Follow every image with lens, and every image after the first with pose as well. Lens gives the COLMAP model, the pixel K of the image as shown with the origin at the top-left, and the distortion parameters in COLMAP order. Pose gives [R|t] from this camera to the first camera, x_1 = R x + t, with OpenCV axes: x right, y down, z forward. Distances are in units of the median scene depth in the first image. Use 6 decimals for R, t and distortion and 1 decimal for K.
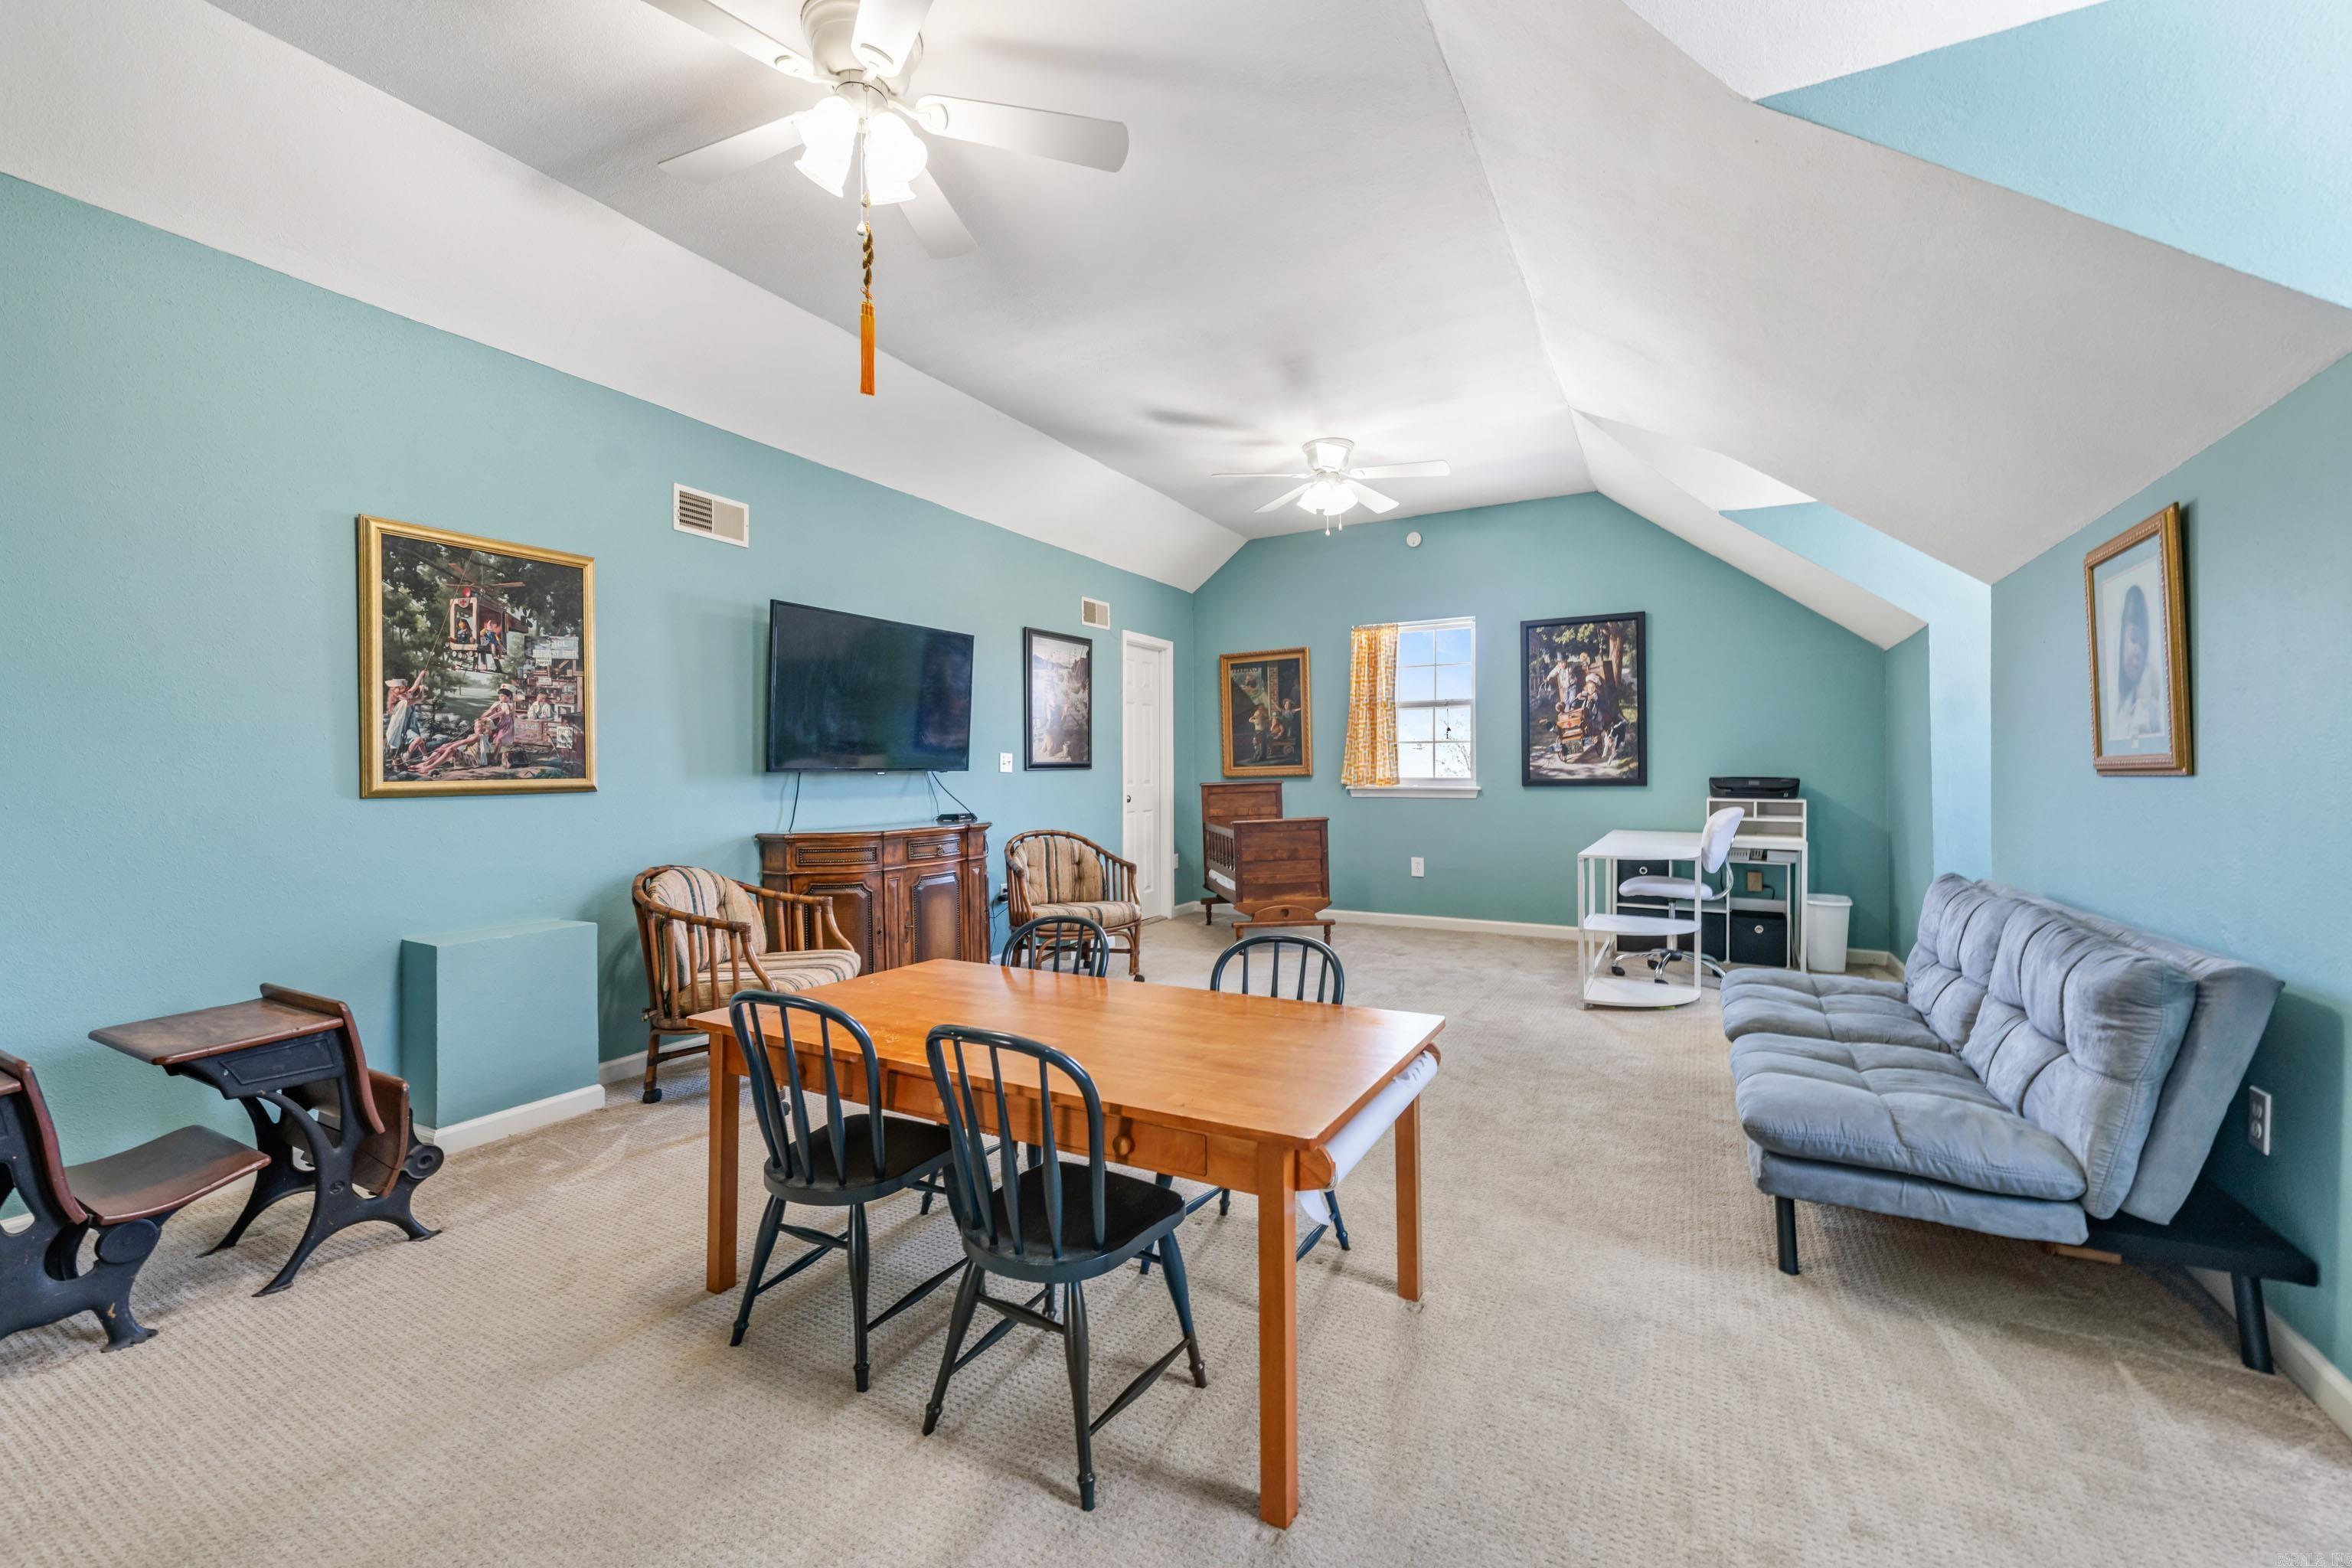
lens RADIAL K [[963.7, 0, 1179.2], [0, 963.7, 787.0], [0, 0, 1]] dist [0.000590, -0.000321]
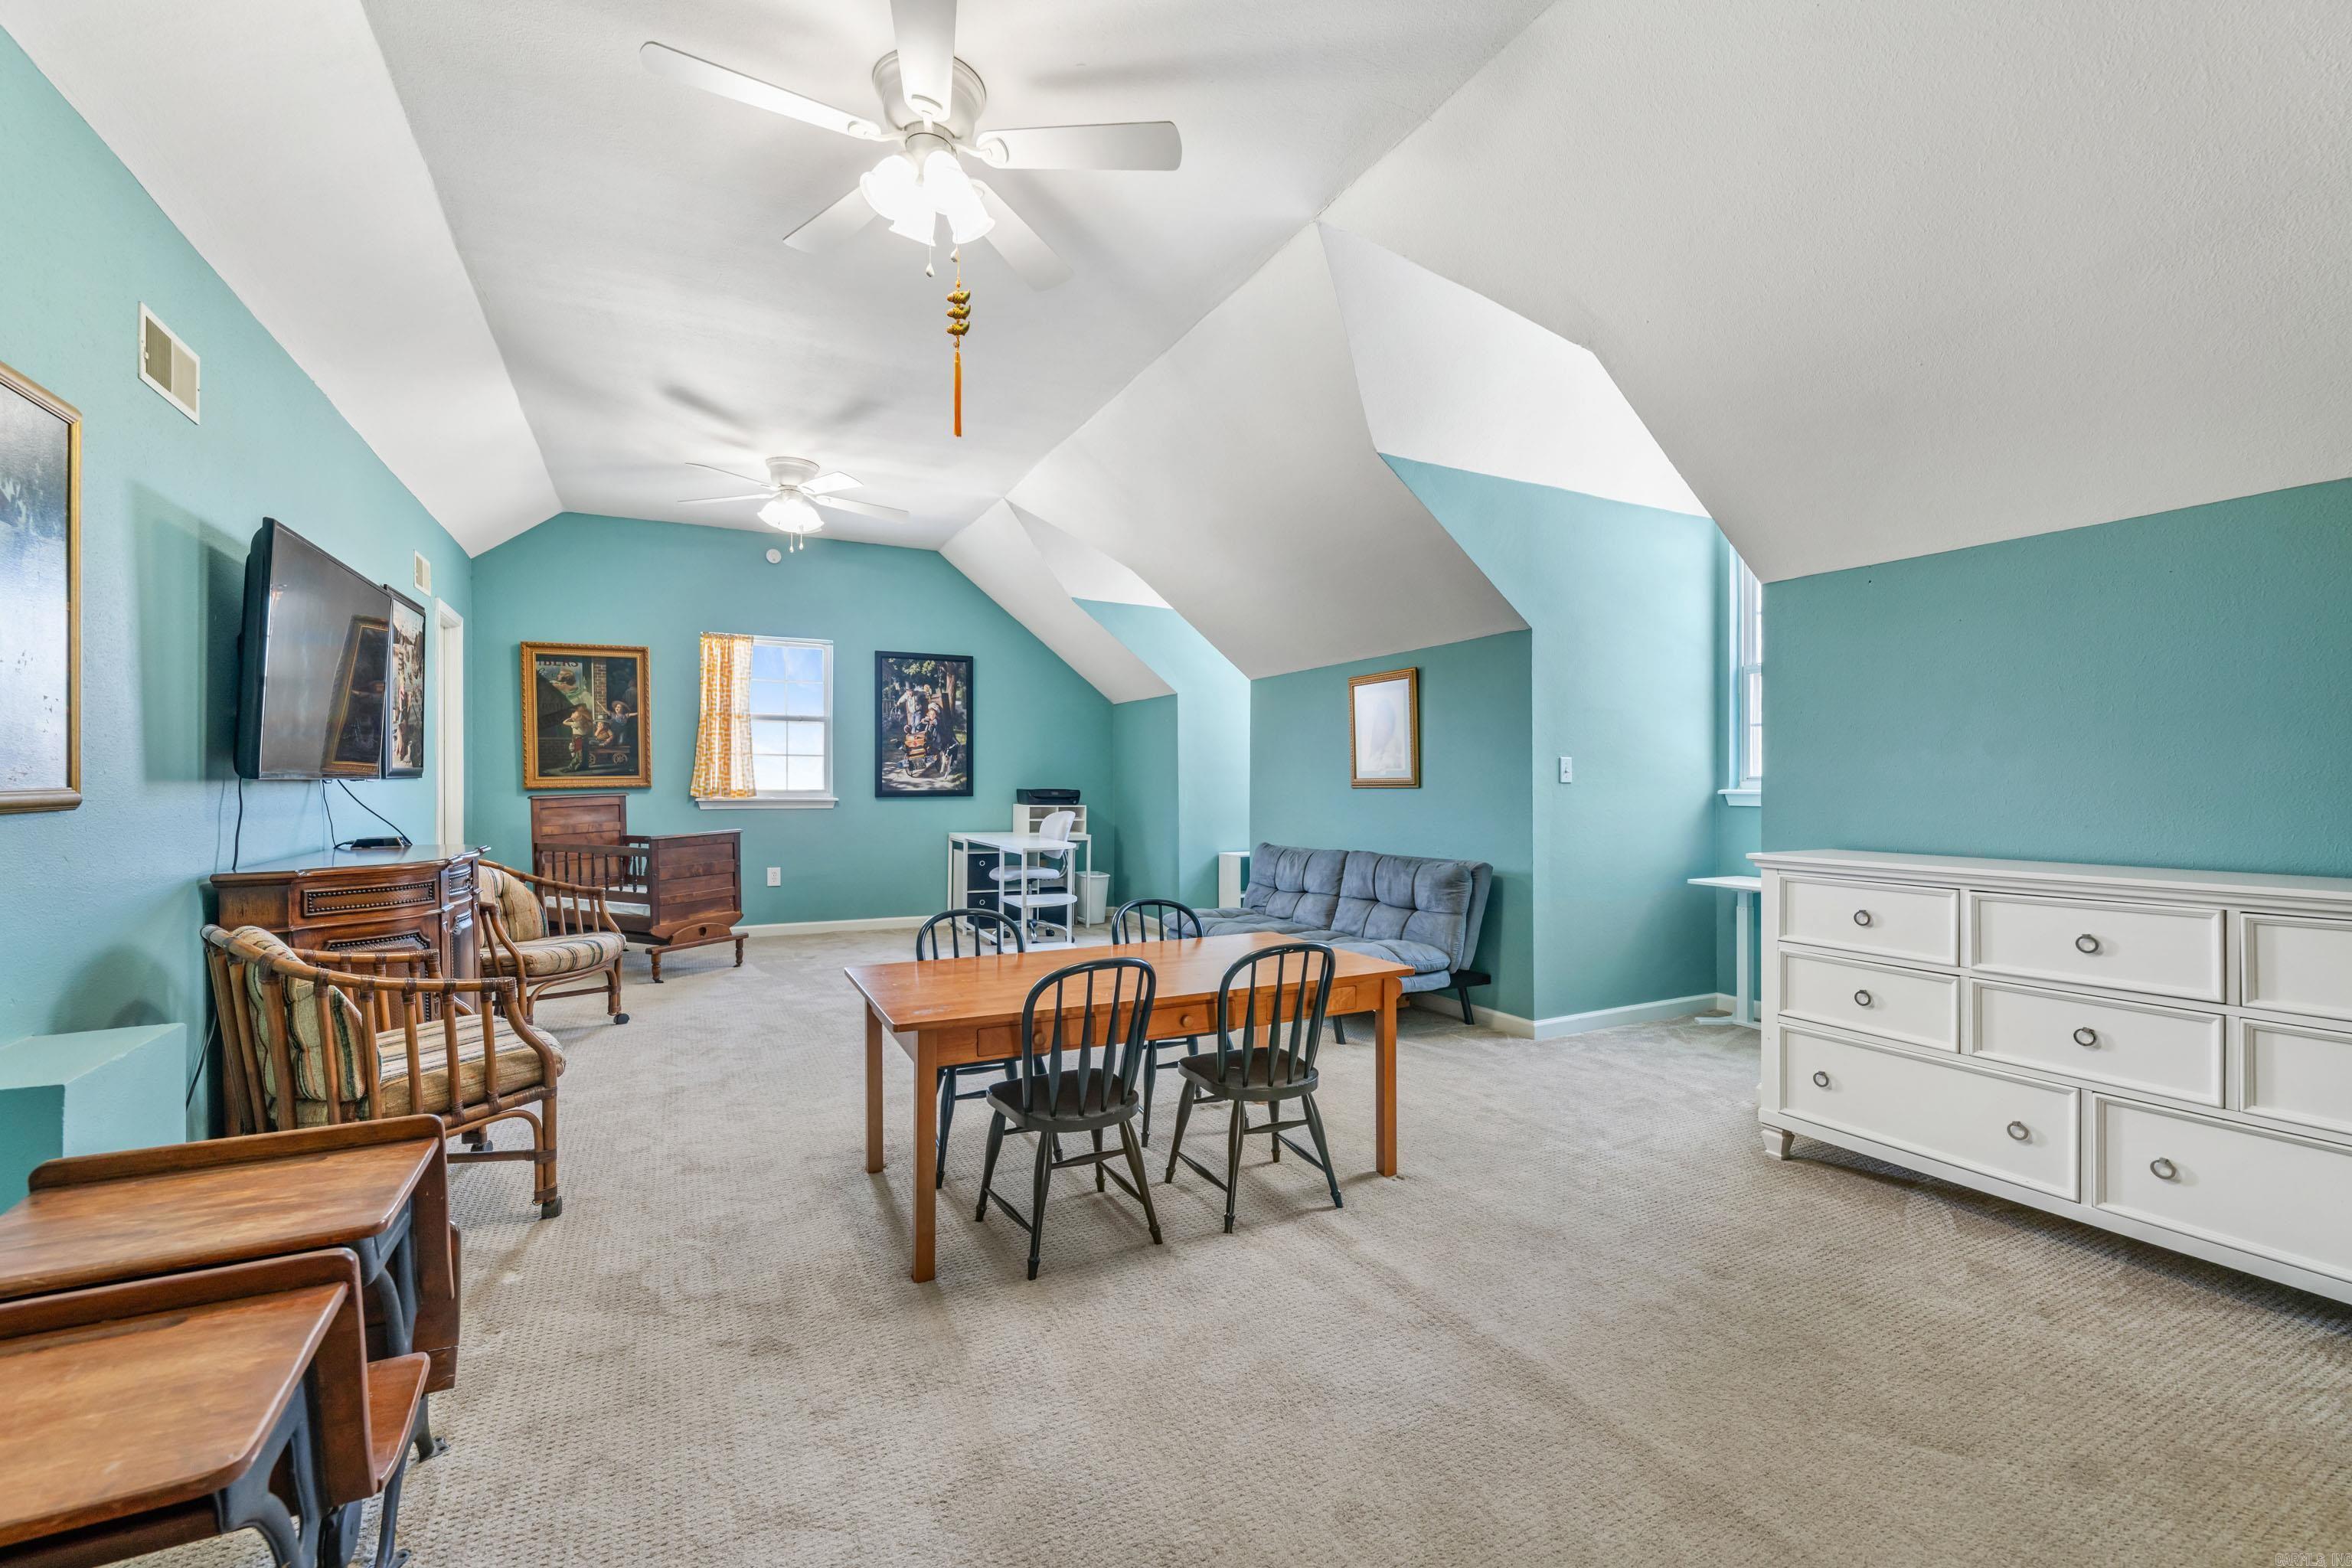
lens RADIAL K [[963.7, 0, 1210.6], [0, 963.7, 812.5], [0, 0, 1]] dist [0.000590, -0.000321]
pose [[0.548322, -0.018172, 0.836070, -0.385026], [0.008067, 0.999832, 0.016440, 0.001778], [-0.836228, -0.002270, 0.548376, 0.055842]]
